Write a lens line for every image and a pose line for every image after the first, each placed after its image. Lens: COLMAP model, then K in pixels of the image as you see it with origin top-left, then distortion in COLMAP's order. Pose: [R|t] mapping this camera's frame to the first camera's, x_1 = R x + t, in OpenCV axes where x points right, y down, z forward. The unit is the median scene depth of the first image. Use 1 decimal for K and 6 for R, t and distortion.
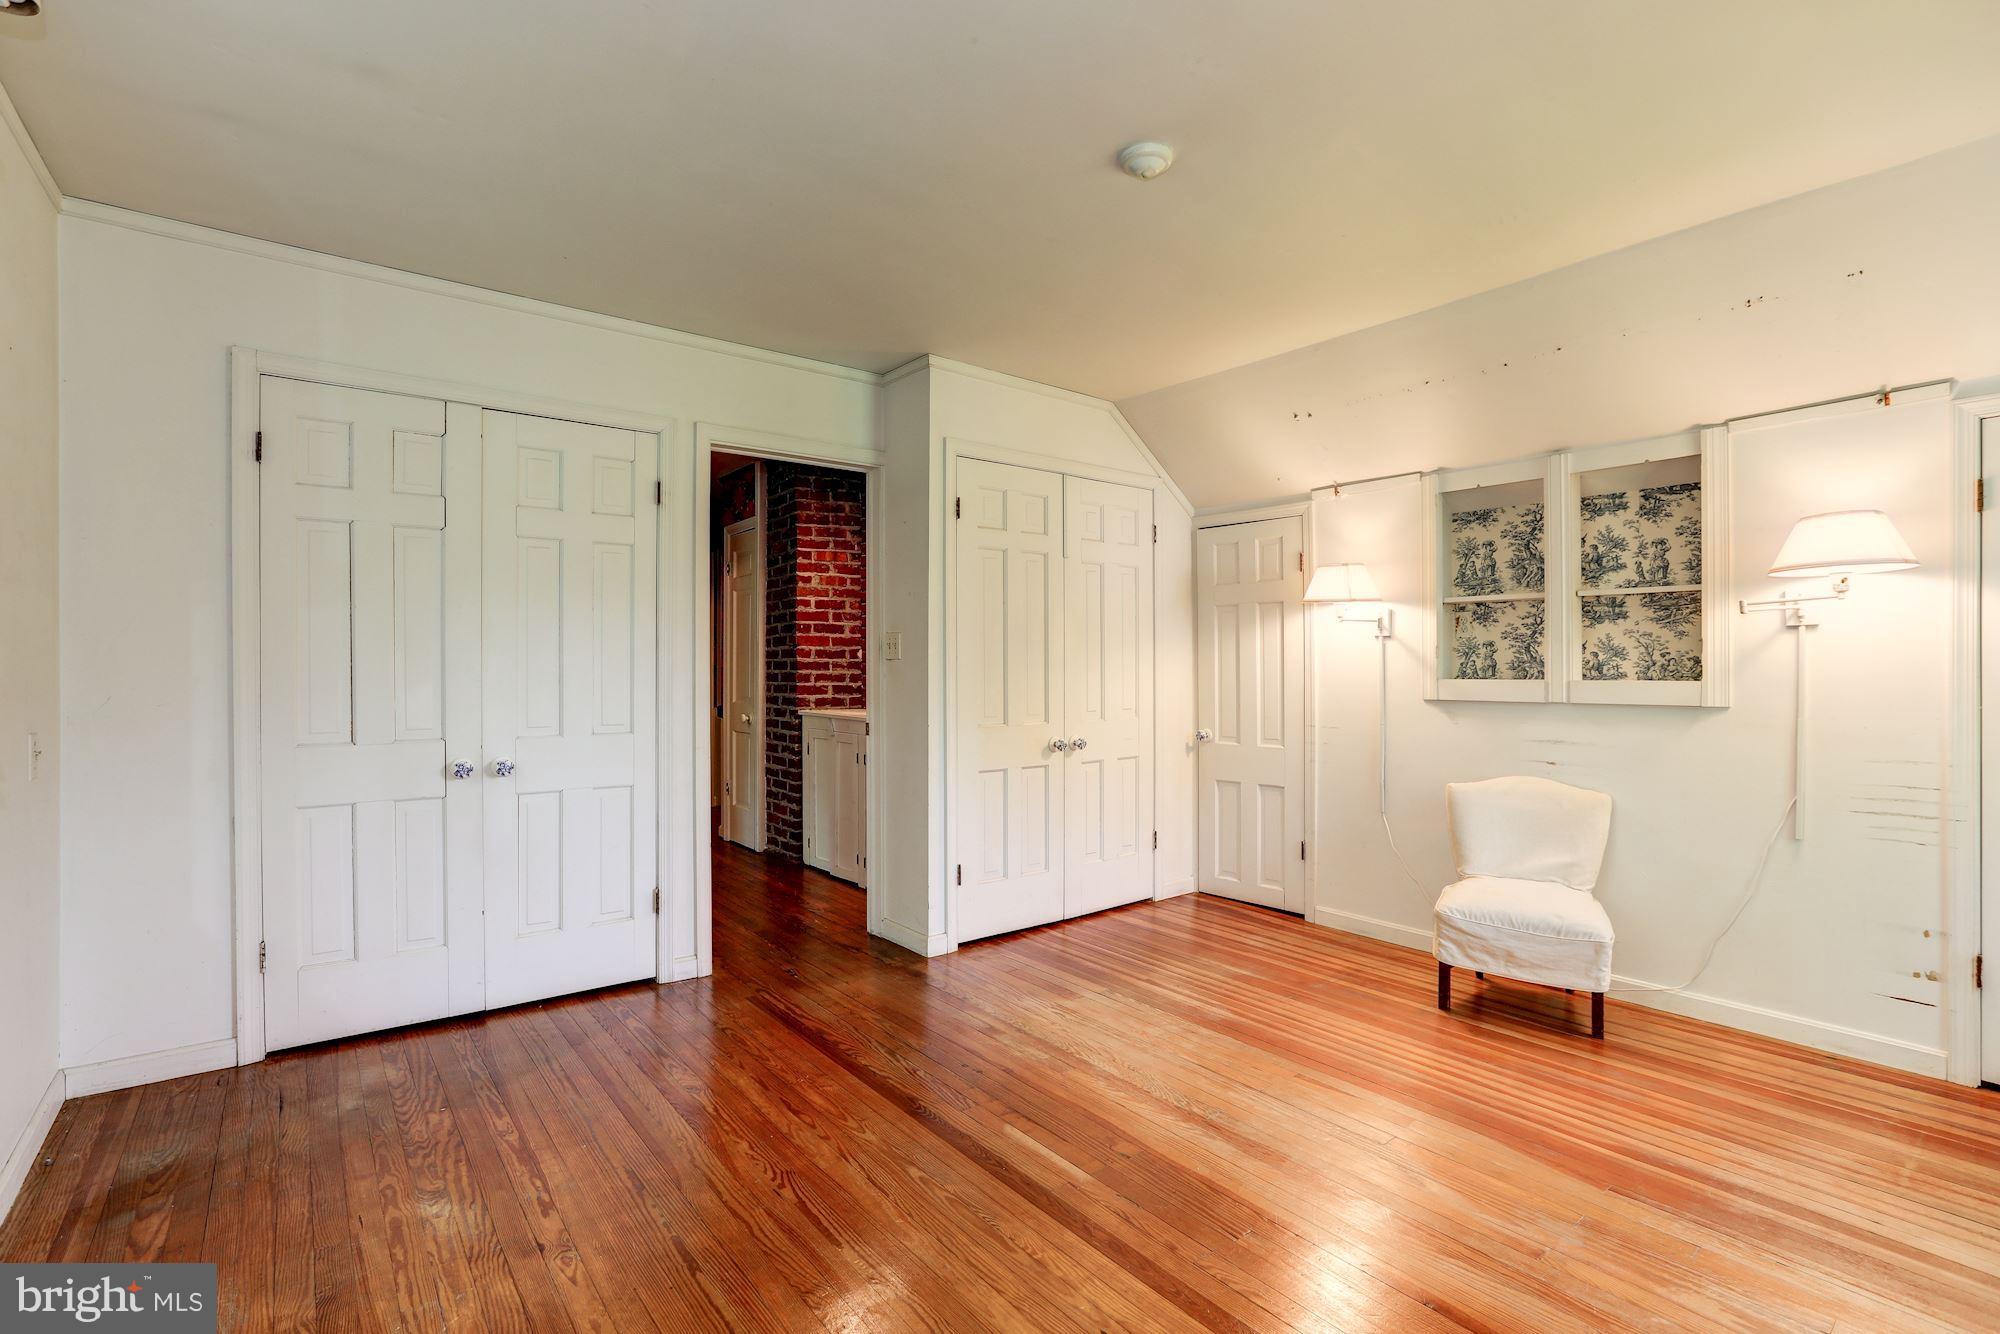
lens RADIAL K [[947.0, 0, 1007.8], [0, 947.0, 666.2], [0, 0, 1]] dist [-0.018217, 0.001458]
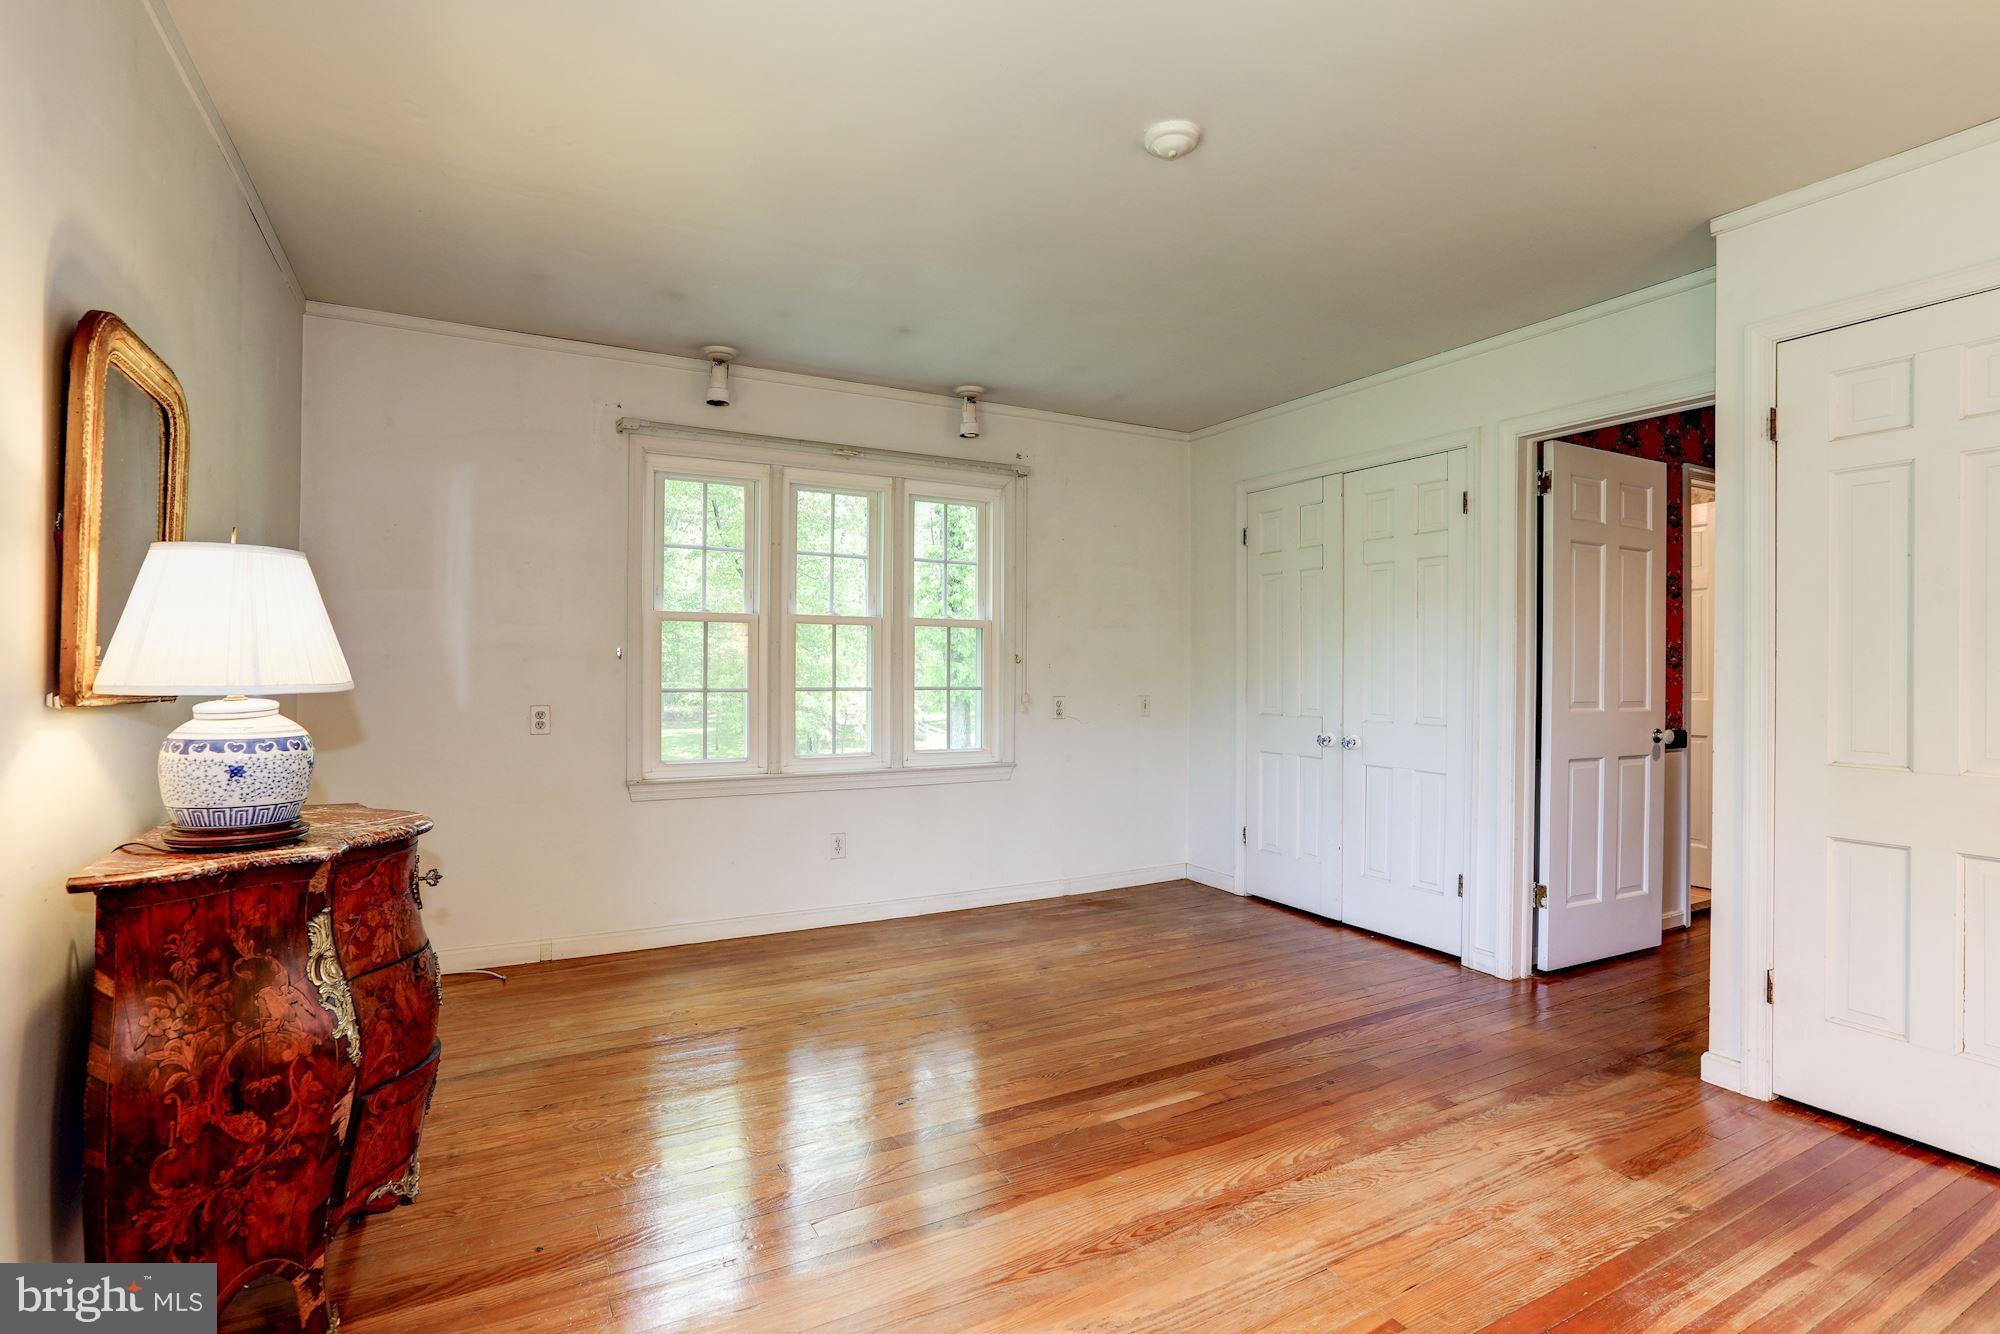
lens RADIAL K [[947.0, 0, 1007.8], [0, 947.0, 662.7], [0, 0, 1]] dist [-0.018217, 0.001458]
pose [[-0.164739, -0.002029, -0.986335, 0.887758], [-0.006313, 0.999980, -0.001003, 0.001443], [0.986317, 0.006062, -0.164749, 0.780330]]
